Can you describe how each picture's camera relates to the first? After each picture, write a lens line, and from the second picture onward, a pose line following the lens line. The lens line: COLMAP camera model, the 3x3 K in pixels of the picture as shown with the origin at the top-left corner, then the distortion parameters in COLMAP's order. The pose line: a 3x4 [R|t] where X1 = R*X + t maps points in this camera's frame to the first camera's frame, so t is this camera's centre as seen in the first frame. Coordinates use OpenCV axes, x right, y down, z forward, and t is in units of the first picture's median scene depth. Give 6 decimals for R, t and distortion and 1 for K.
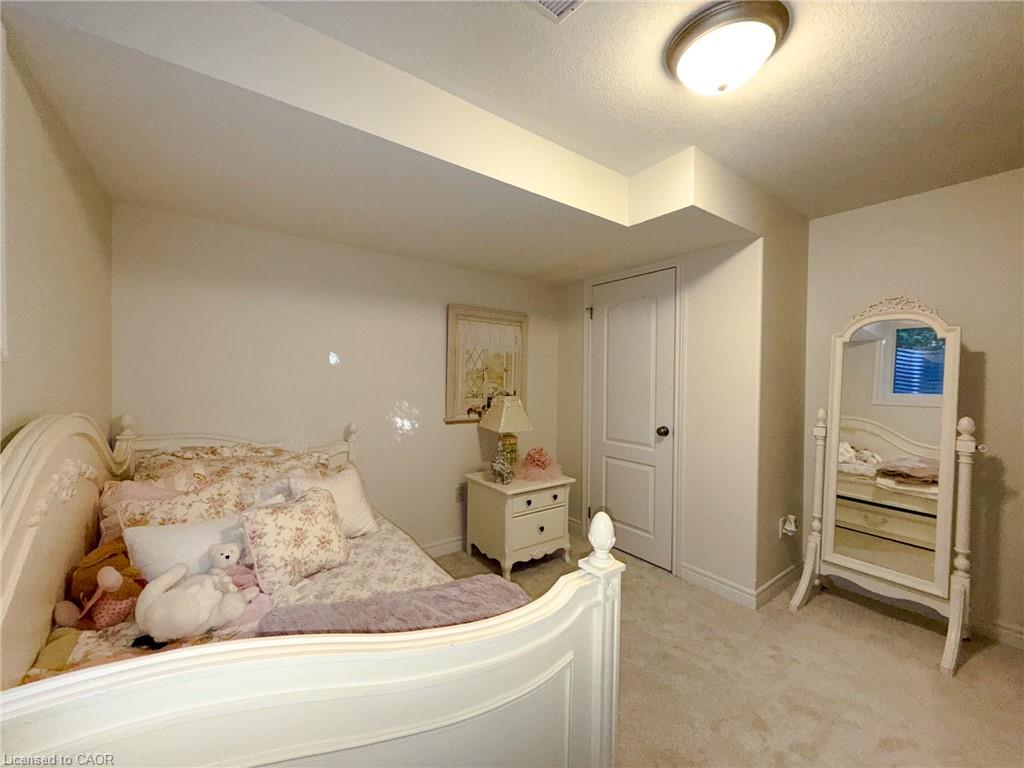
lens RADIAL K [[415.1, 0, 507.0], [0, 415.1, 379.7], [0, 0, 1]] dist [0.000717, -0.000010]
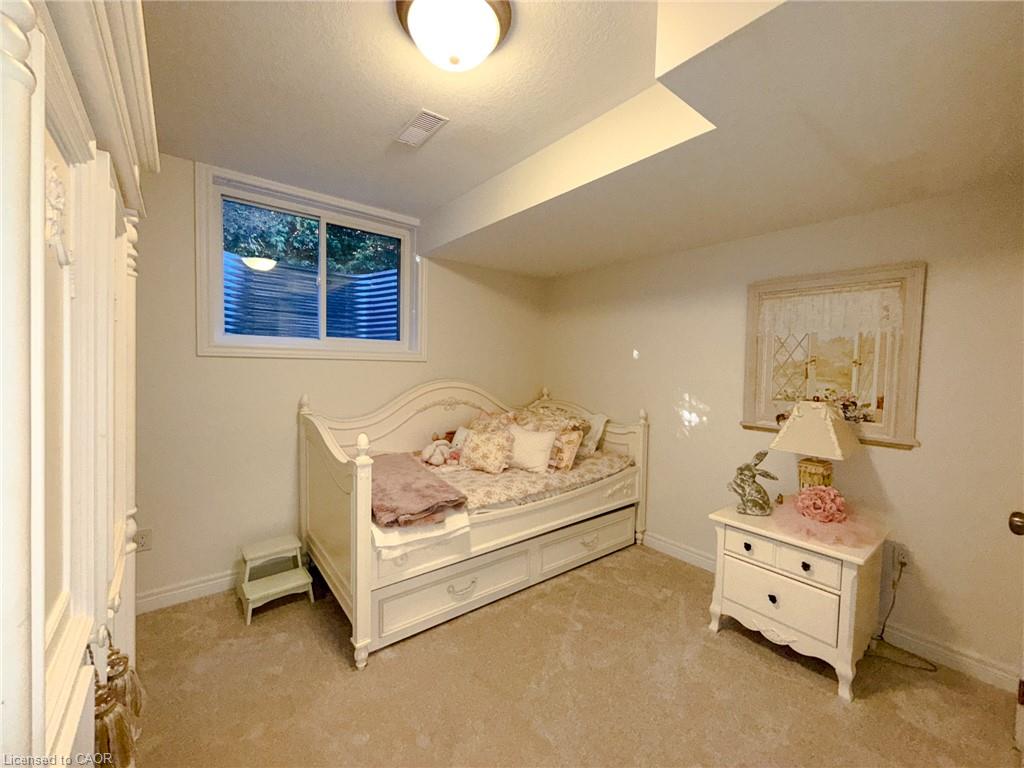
lens RADIAL K [[415.1, 0, 507.0], [0, 415.1, 379.7], [0, 0, 1]] dist [0.000717, -0.000010]
pose [[0.045983, 0.031377, -0.998449, 0.640192], [-0.030637, 0.999081, 0.029985, -0.000702], [0.998472, 0.029211, 0.046902, 0.468862]]
